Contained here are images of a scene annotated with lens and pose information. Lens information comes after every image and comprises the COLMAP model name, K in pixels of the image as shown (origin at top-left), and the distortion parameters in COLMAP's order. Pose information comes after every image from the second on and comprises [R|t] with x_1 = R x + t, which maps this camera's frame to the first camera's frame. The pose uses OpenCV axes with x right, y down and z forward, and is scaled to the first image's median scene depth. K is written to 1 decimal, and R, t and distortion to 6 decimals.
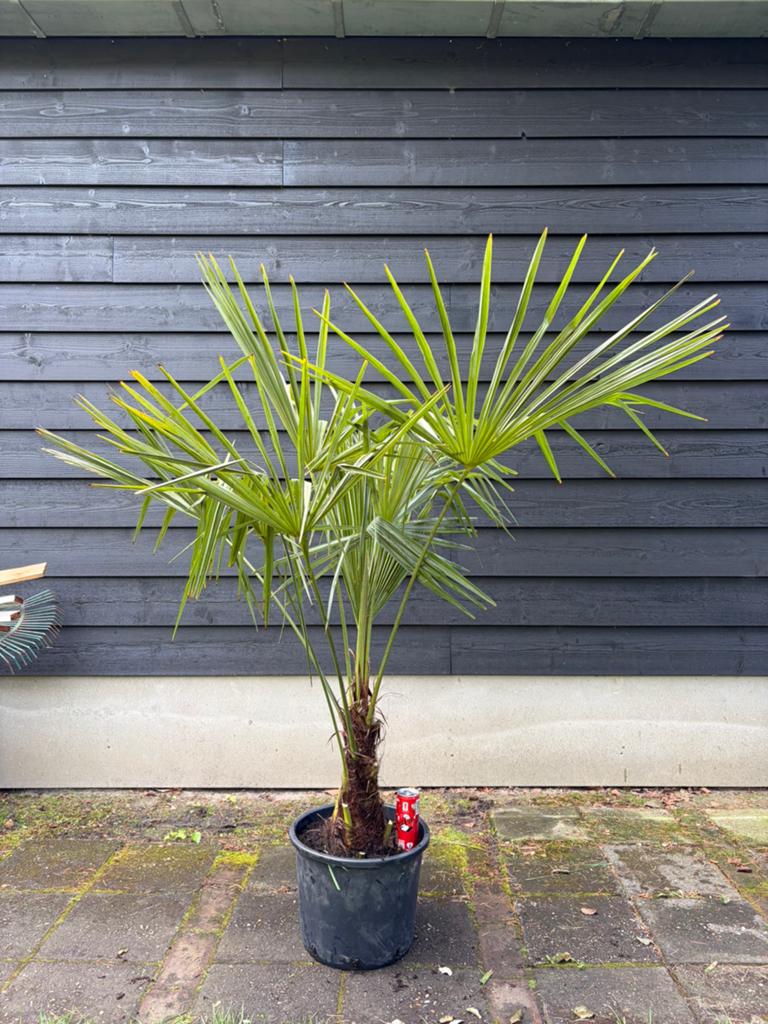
lens RADIAL K [[768.7, 0, 381.3], [0, 768.7, 517.1], [0, 0, 1]] dist [0.058299, -0.073094]
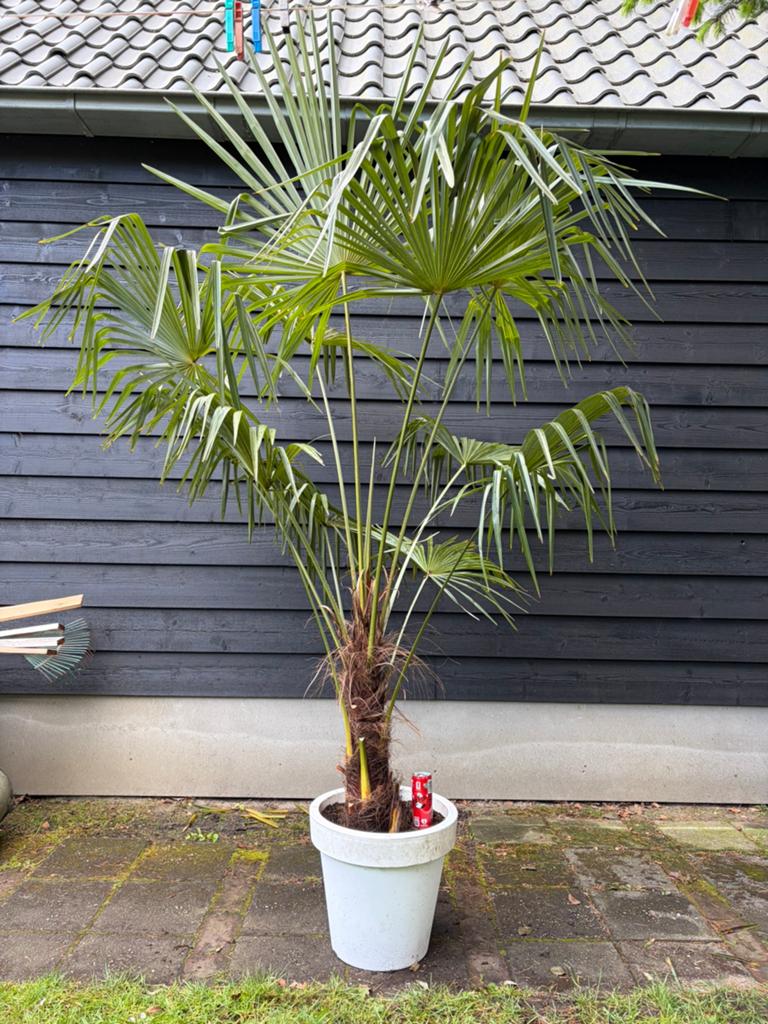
lens RADIAL K [[776.6, 0, 372.3], [0, 776.6, 515.5], [0, 0, 1]] dist [0.058935, -0.071018]
pose [[0.999588, 0.020717, 0.019888, -0.031409], [-0.020043, 0.999237, -0.033507, -0.026623], [-0.020567, 0.033094, 0.999241, -0.157410]]
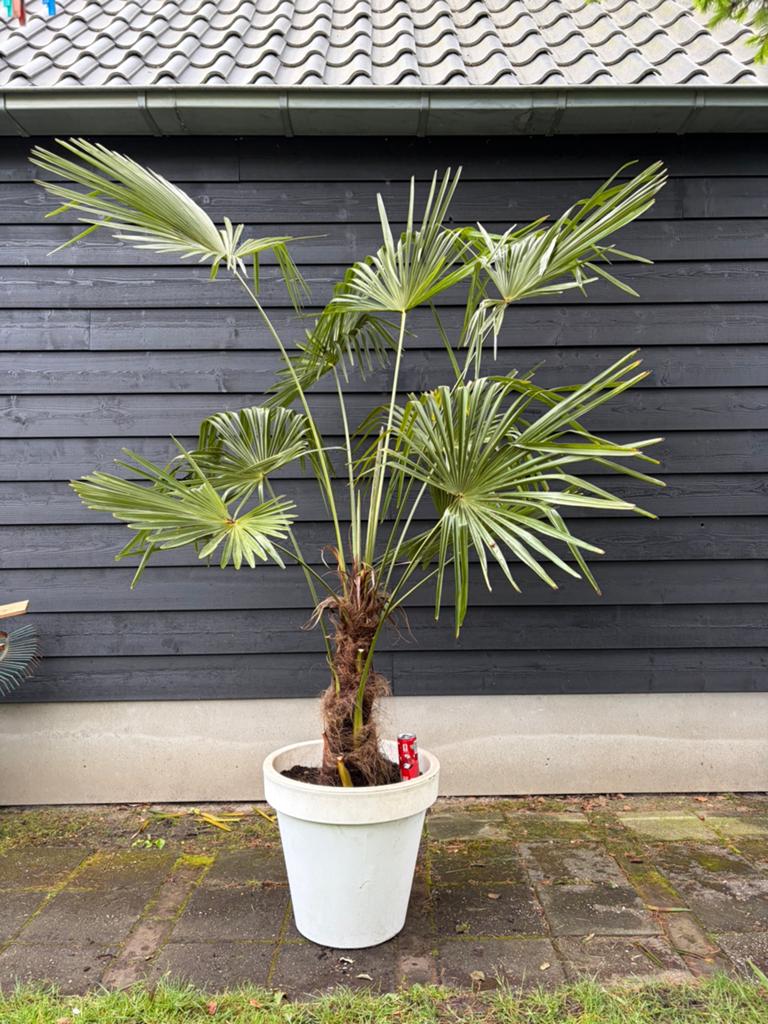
lens RADIAL K [[776.2, 0, 384.8], [0, 776.2, 514.5], [0, 0, 1]] dist [0.057256, -0.070170]
pose [[0.999850, -0.012152, 0.012316, 0.067724], [0.012593, 0.999259, -0.036378, -0.016970], [-0.011865, 0.036528, 0.999262, -0.137209]]
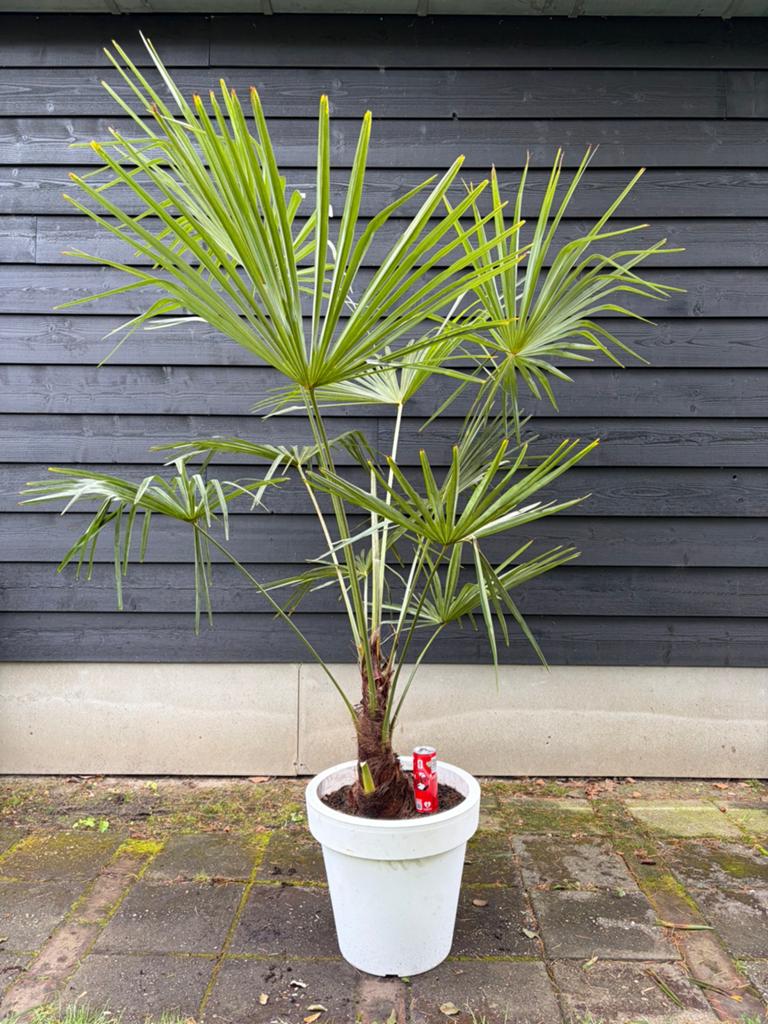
lens RADIAL K [[767.5, 0, 384.0], [0, 767.5, 512.0], [0, 0, 1]] dist [0.065409, -0.082996]
pose [[0.999974, 0.006593, -0.002872, 0.101850], [-0.006551, 0.999876, 0.014290, -0.004110], [0.002966, -0.014271, 0.999894, 0.011145]]
